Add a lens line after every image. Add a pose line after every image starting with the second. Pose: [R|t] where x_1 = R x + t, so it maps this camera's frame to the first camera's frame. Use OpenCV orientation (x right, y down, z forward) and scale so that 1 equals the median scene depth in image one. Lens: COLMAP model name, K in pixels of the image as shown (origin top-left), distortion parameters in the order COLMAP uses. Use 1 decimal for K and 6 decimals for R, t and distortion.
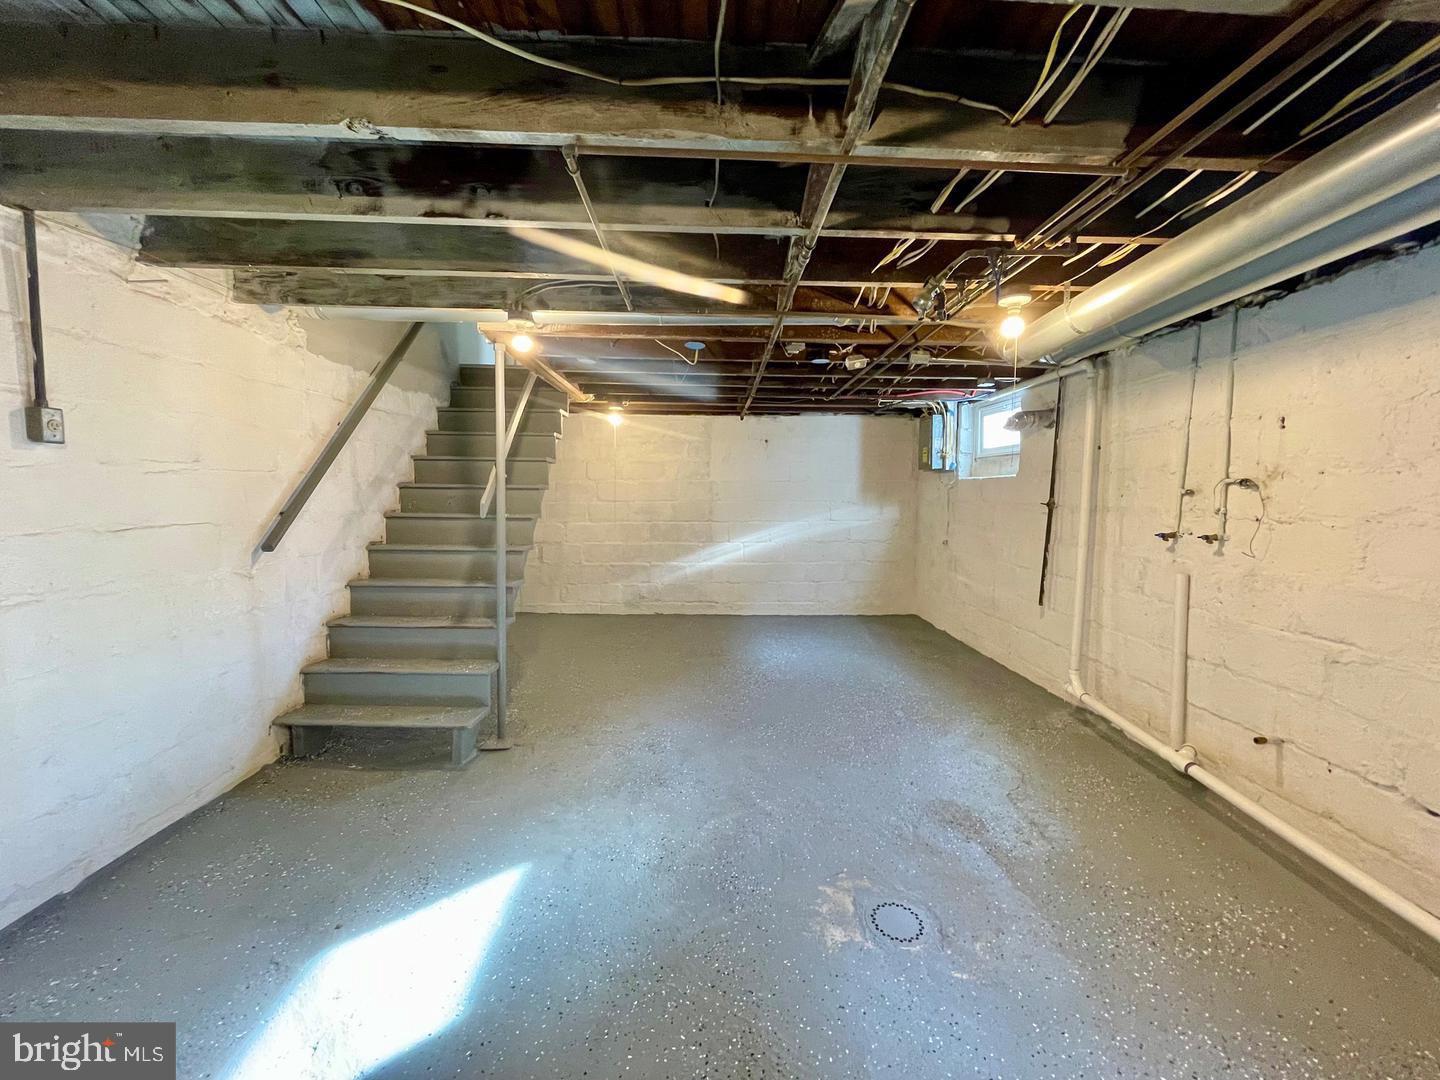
lens RADIAL K [[582.1, 0, 724.8], [0, 582.1, 539.5], [0, 0, 1]] dist [-0.002456, 0.000341]
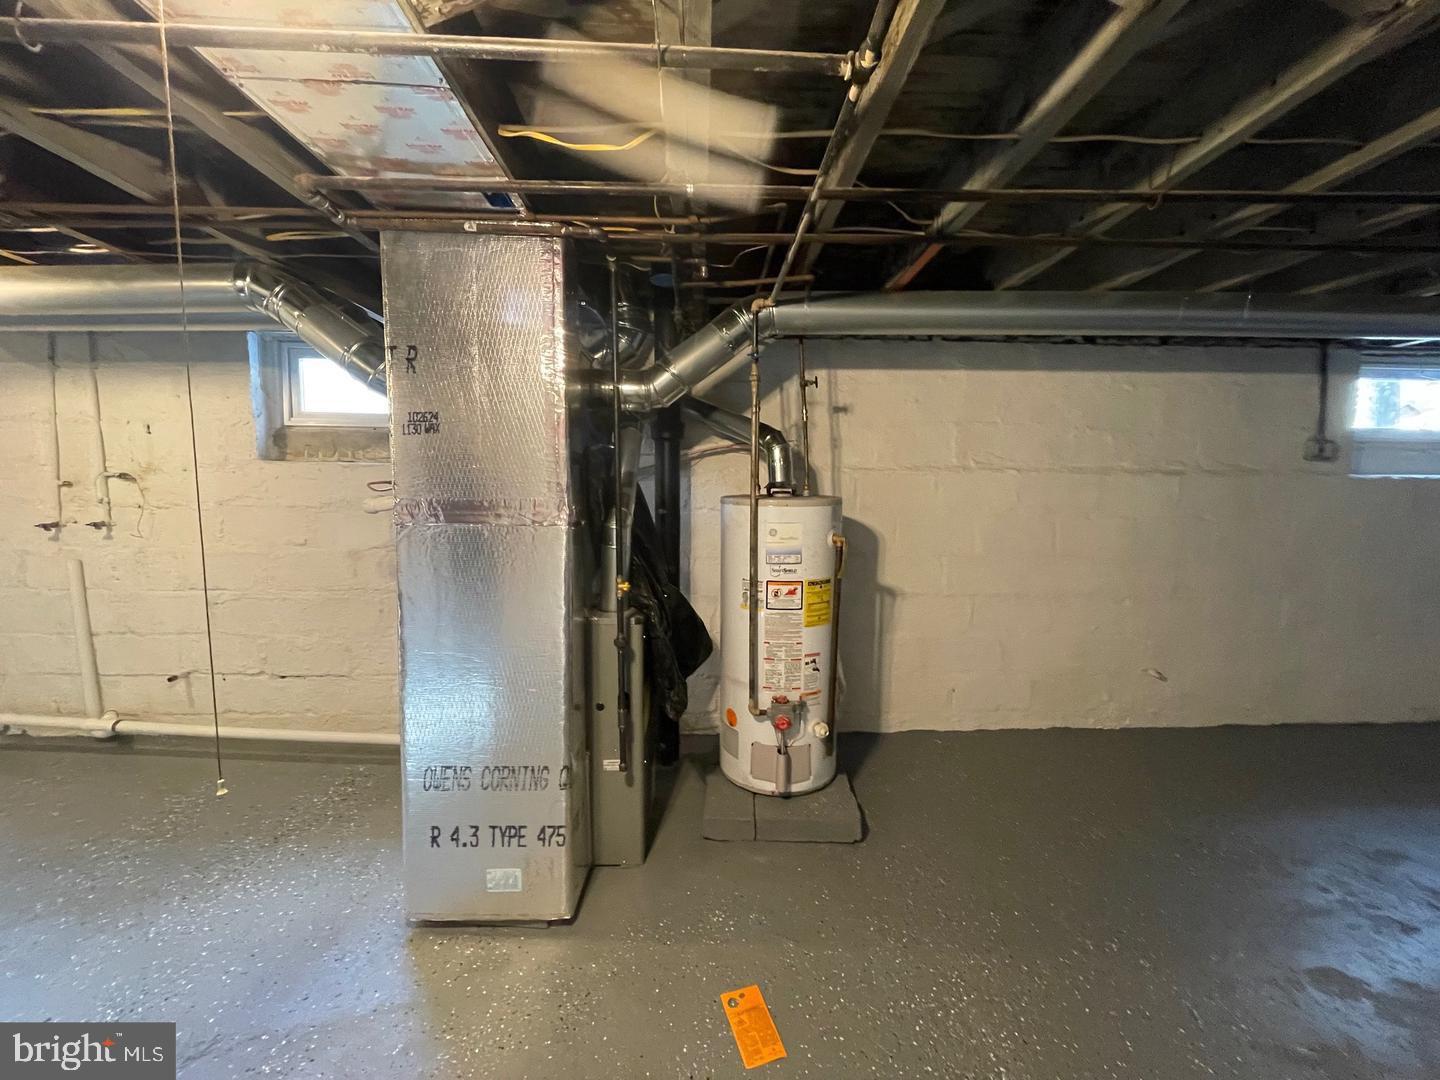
lens RADIAL K [[582.1, 0, 720.2], [0, 582.1, 539.9], [0, 0, 1]] dist [-0.002456, 0.000341]
pose [[0.004326, -0.099292, 0.995049, -0.285417], [0.070402, 0.992619, 0.098743, 0.000629], [-0.997509, 0.069626, 0.011285, -0.215587]]
